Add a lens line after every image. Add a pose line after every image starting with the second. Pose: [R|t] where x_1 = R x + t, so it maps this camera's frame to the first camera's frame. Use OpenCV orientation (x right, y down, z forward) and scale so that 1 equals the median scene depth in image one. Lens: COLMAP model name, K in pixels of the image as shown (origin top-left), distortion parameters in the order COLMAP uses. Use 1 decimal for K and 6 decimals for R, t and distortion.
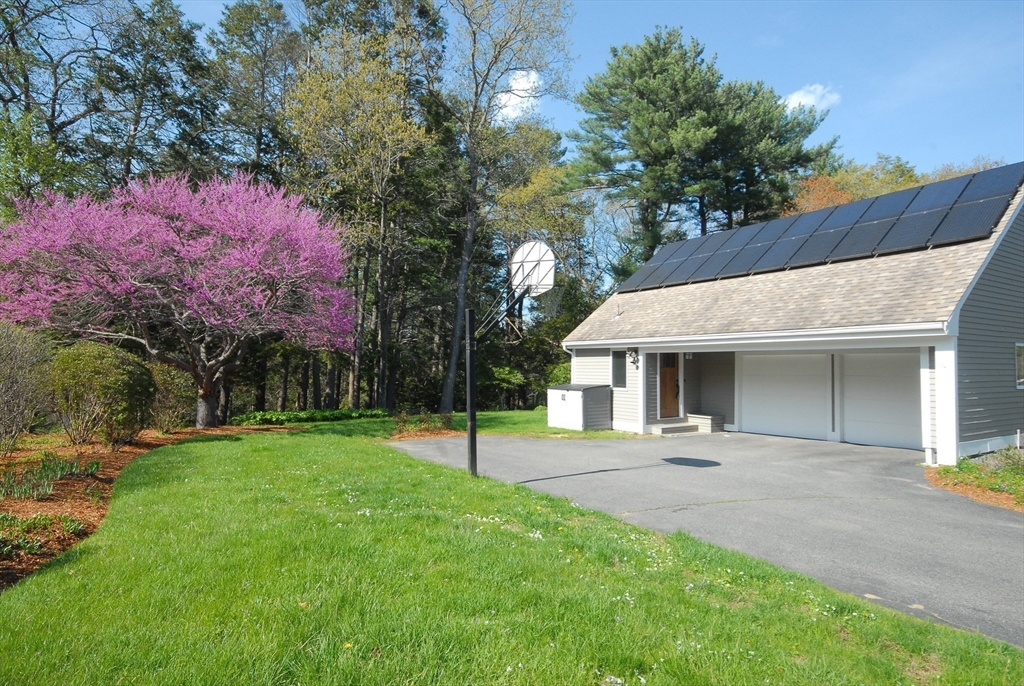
lens RADIAL K [[593.6, 0, 512.0], [0, 593.6, 343.0], [0, 0, 1]] dist [0.014971, -0.003435]
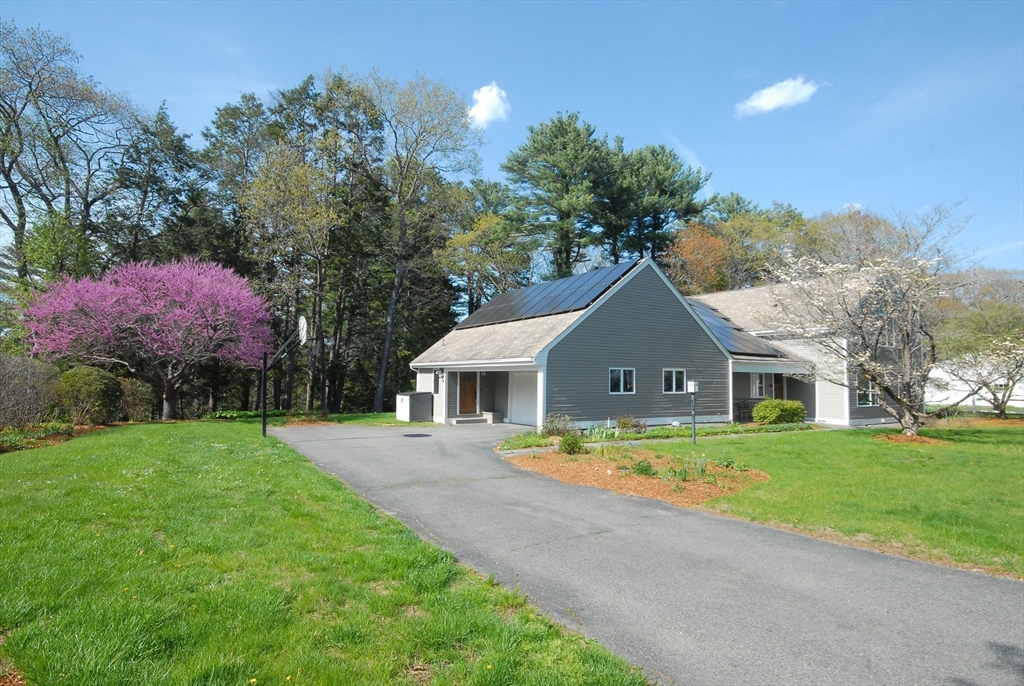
lens RADIAL K [[550.6, 0, 512.0], [0, 550.6, 343.0], [0, 0, 1]] dist [0.003289, 0.002662]
pose [[0.999838, 0.000774, -0.017991, 0.373179], [-0.001176, 0.999750, -0.022327, -0.023002], [0.017970, 0.022345, 0.999589, -0.386962]]
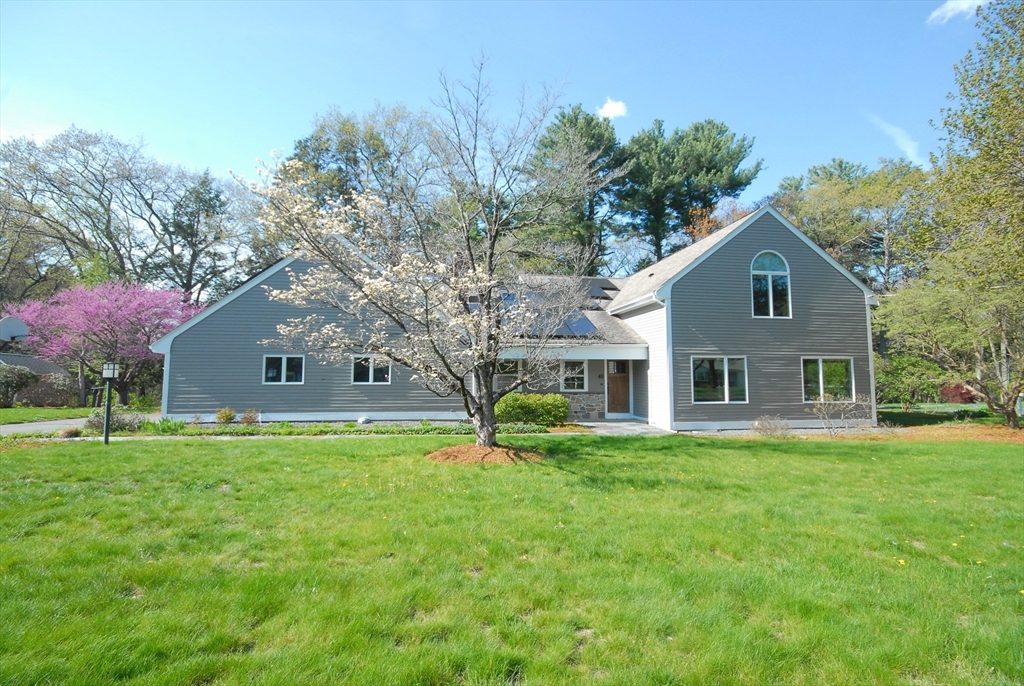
lens RADIAL K [[453.8, 0, 512.0], [0, 453.8, 343.0], [0, 0, 1]] dist [-0.002779, -0.000268]
pose [[0.903486, -0.025892, -0.427835, 1.347367], [0.019145, 0.999615, -0.020066, 0.004316], [0.428190, 0.009938, 0.903634, 0.162159]]
